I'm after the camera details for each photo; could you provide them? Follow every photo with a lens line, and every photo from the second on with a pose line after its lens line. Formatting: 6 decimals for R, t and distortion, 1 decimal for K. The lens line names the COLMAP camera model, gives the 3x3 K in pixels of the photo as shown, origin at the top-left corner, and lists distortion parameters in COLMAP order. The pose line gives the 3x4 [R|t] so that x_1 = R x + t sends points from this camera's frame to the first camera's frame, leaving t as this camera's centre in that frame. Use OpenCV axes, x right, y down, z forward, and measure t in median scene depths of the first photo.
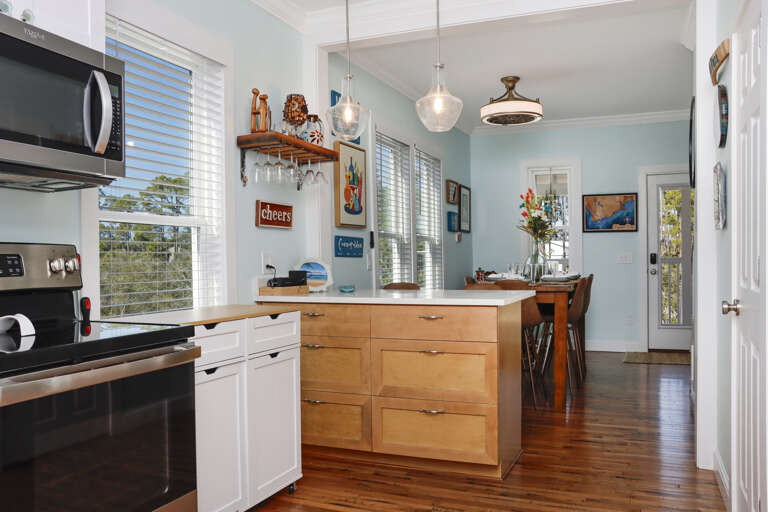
lens RADIAL K [[641.3, 0, 385.2], [0, 641.3, 268.3], [0, 0, 1]] dist [-0.114934, 0.005726]
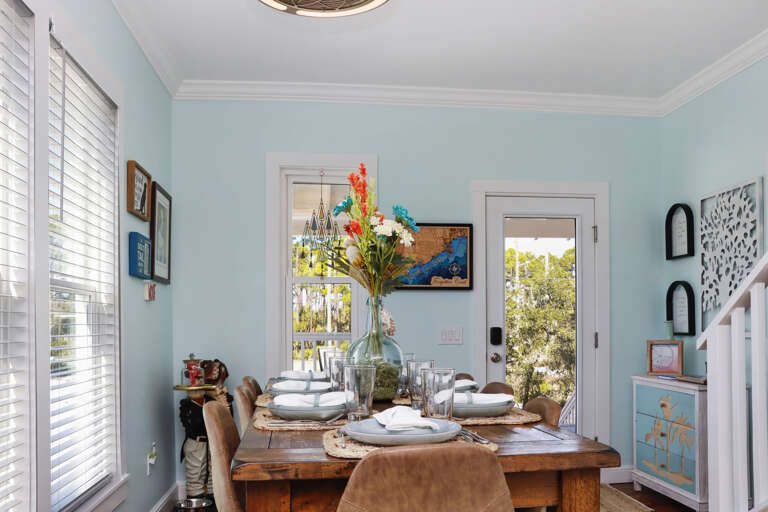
lens RADIAL K [[663.2, 0, 385.5], [0, 663.2, 323.3], [0, 0, 1]] dist [-0.121802, -0.000880]
pose [[0.873020, 0.010746, 0.487566, 0.032683], [-0.001127, 0.999799, -0.020019, -0.015446], [-0.487684, 0.016927, 0.872856, 0.505181]]
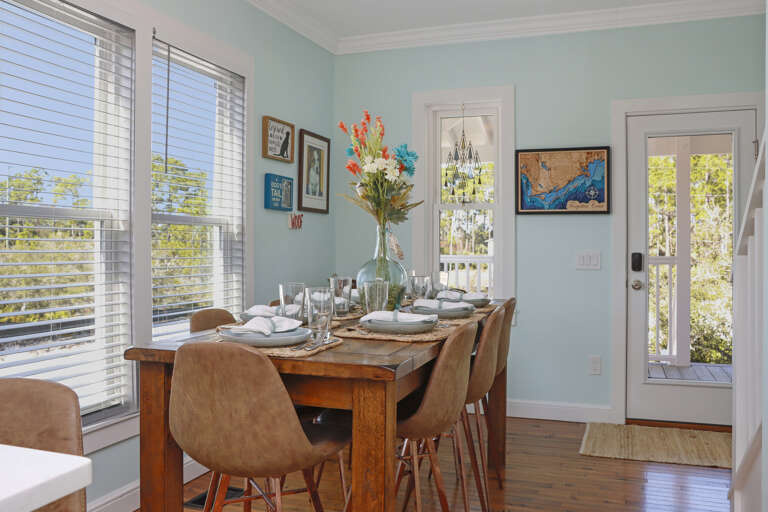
lens RADIAL K [[661.3, 0, 381.8], [0, 661.3, 239.7], [0, 0, 1]] dist [-0.156379, 0.006642]
pose [[0.999373, 0.011982, 0.033308, 0.175852], [-0.011148, 0.999623, -0.025098, -0.018156], [-0.033596, 0.024711, 0.999130, 0.422364]]
